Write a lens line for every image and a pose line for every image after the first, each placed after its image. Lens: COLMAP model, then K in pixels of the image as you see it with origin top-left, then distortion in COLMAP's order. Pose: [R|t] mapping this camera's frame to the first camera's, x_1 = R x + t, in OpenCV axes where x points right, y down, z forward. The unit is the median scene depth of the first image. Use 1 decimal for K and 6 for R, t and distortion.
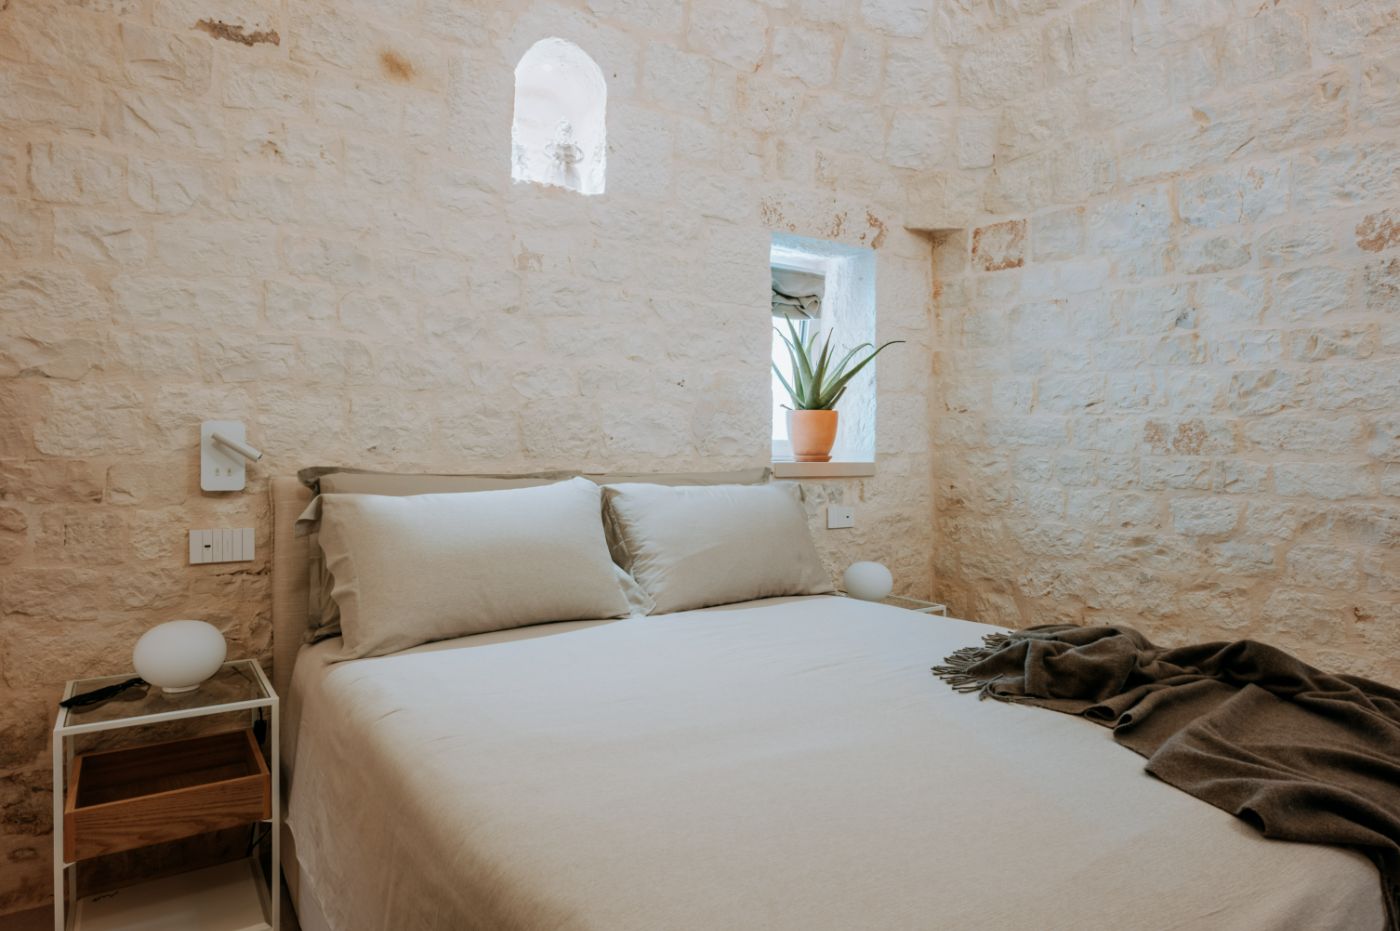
lens RADIAL K [[819.8, 0, 702.3], [0, 819.8, 462.9], [0, 0, 1]] dist [-0.002115, -0.000462]
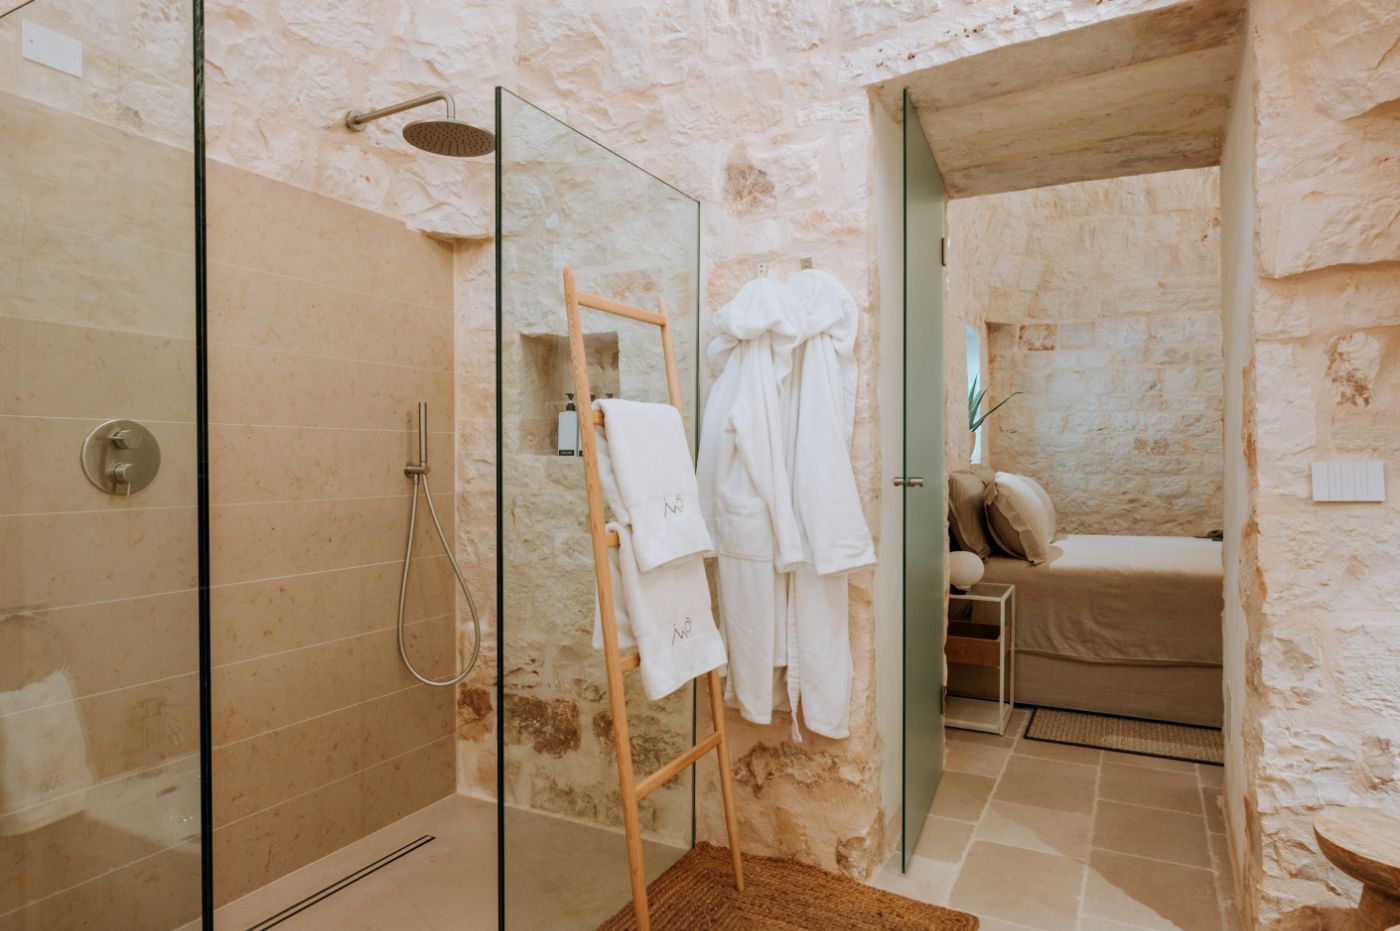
lens RADIAL K [[819.8, 0, 697.0], [0, 819.8, 466.0], [0, 0, 1]] dist [-0.002115, -0.000462]
pose [[0.893601, -0.015336, 0.448601, -1.212962], [0.020698, 0.999761, -0.007052, 0.005898], [-0.448385, 0.015587, 0.893705, -0.251809]]
